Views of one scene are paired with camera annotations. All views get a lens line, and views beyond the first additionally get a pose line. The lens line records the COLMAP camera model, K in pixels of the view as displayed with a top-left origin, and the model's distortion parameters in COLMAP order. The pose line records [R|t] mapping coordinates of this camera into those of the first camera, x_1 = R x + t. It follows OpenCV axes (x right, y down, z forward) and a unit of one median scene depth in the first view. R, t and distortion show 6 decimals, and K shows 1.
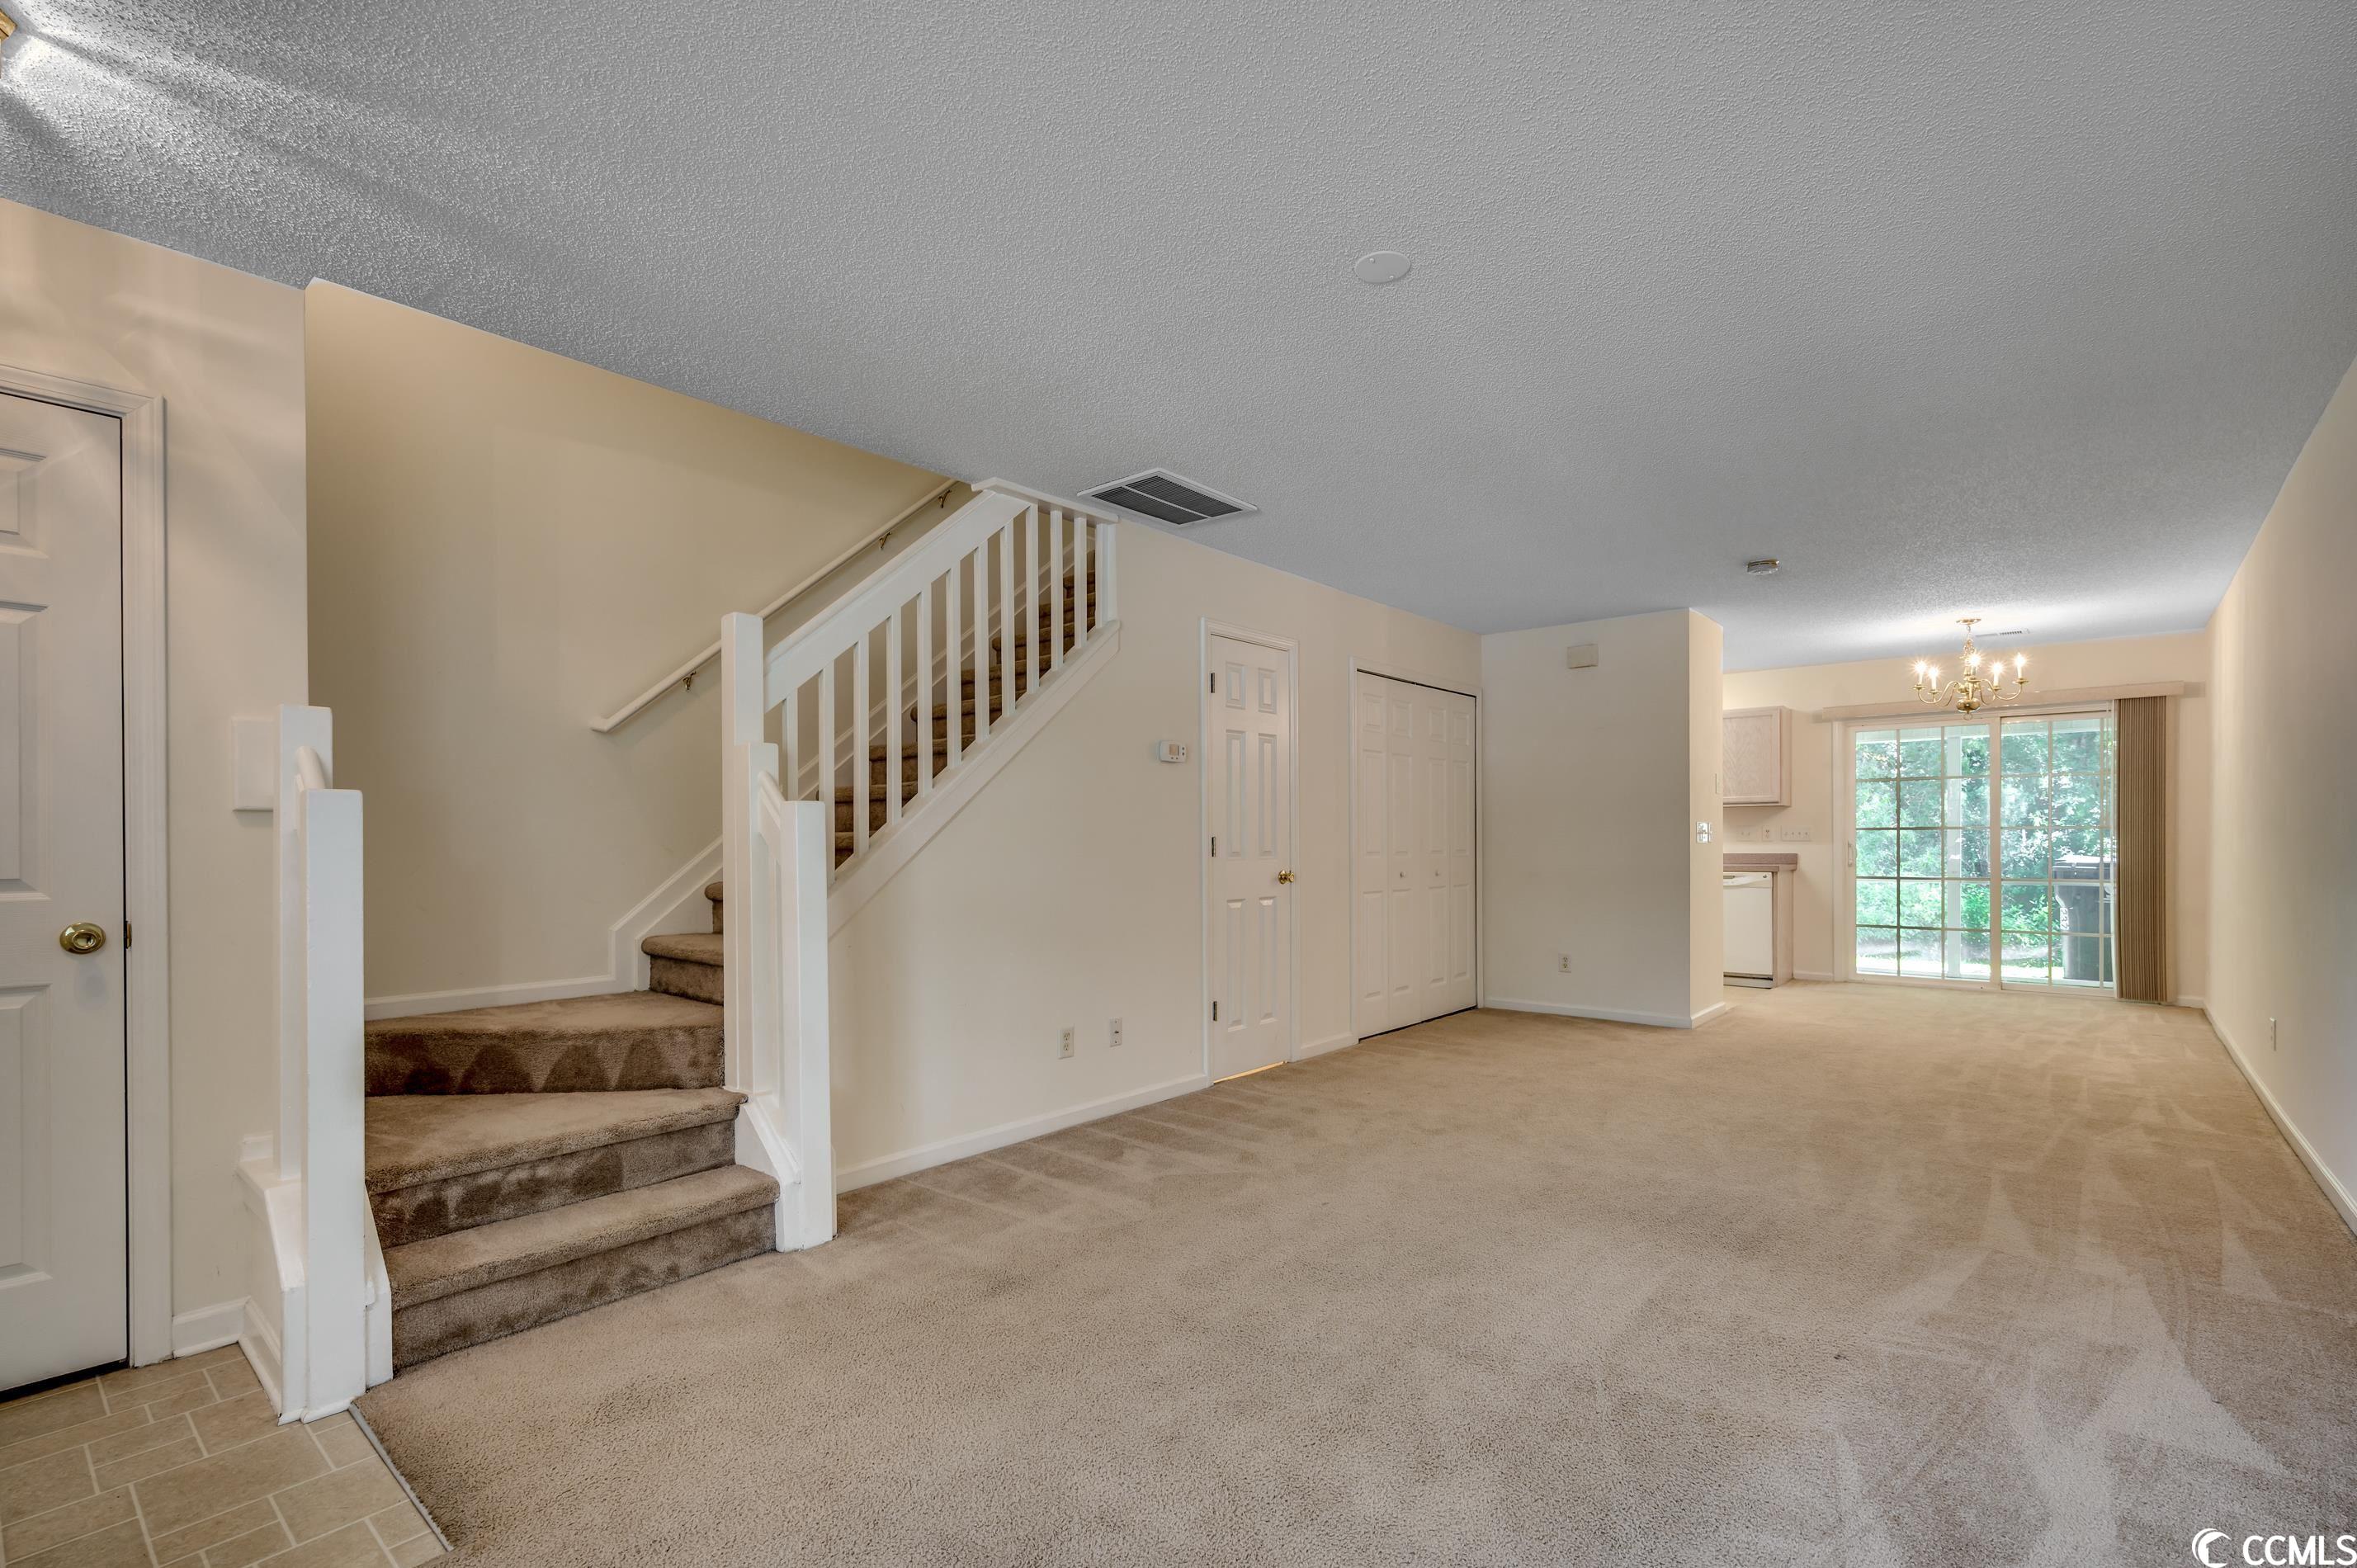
lens RADIAL K [[1032.2, 0, 1185.6], [0, 1032.2, 836.4], [0, 0, 1]] dist [-0.000352, 0.000150]
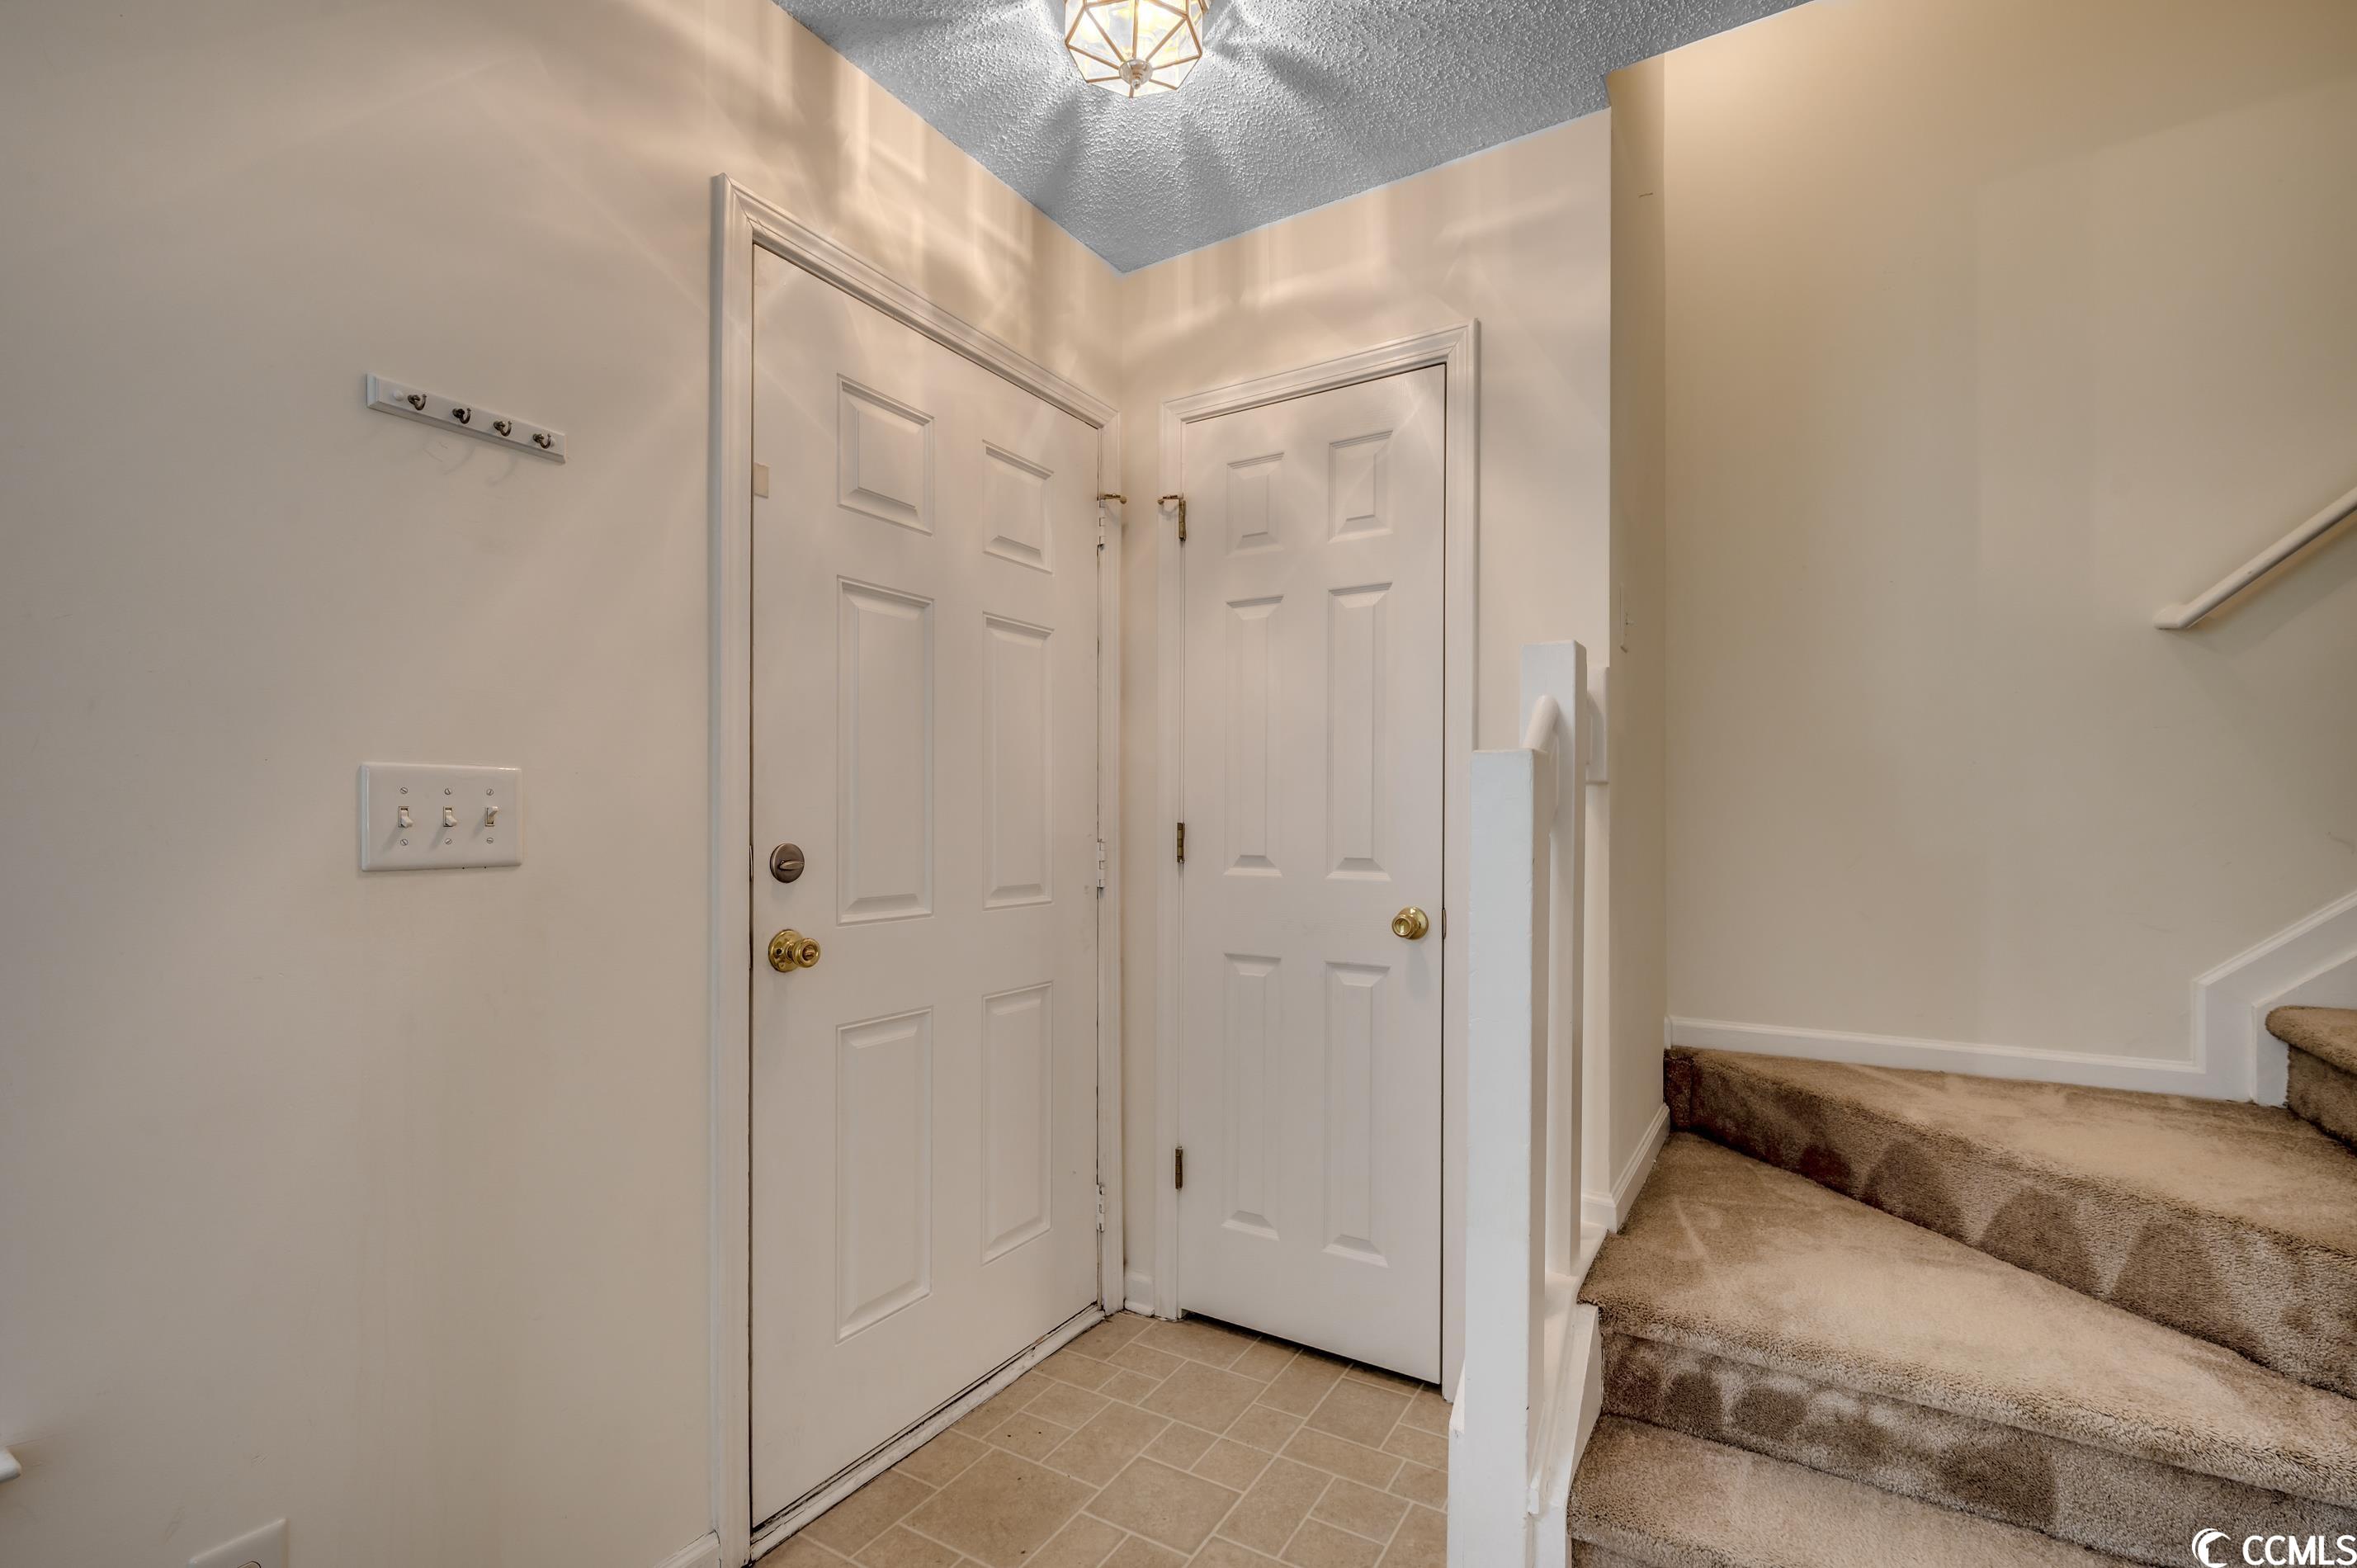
lens RADIAL K [[1050.8, 0, 1186.2], [0, 1050.8, 816.1], [0, 0, 1]] dist [0.002744, 0.001001]
pose [[0.160896, 0.001674, -0.986970, -0.114295], [0.002829, 0.999994, 0.002157, -0.002060], [0.986967, -0.003140, 0.160890, 0.504915]]
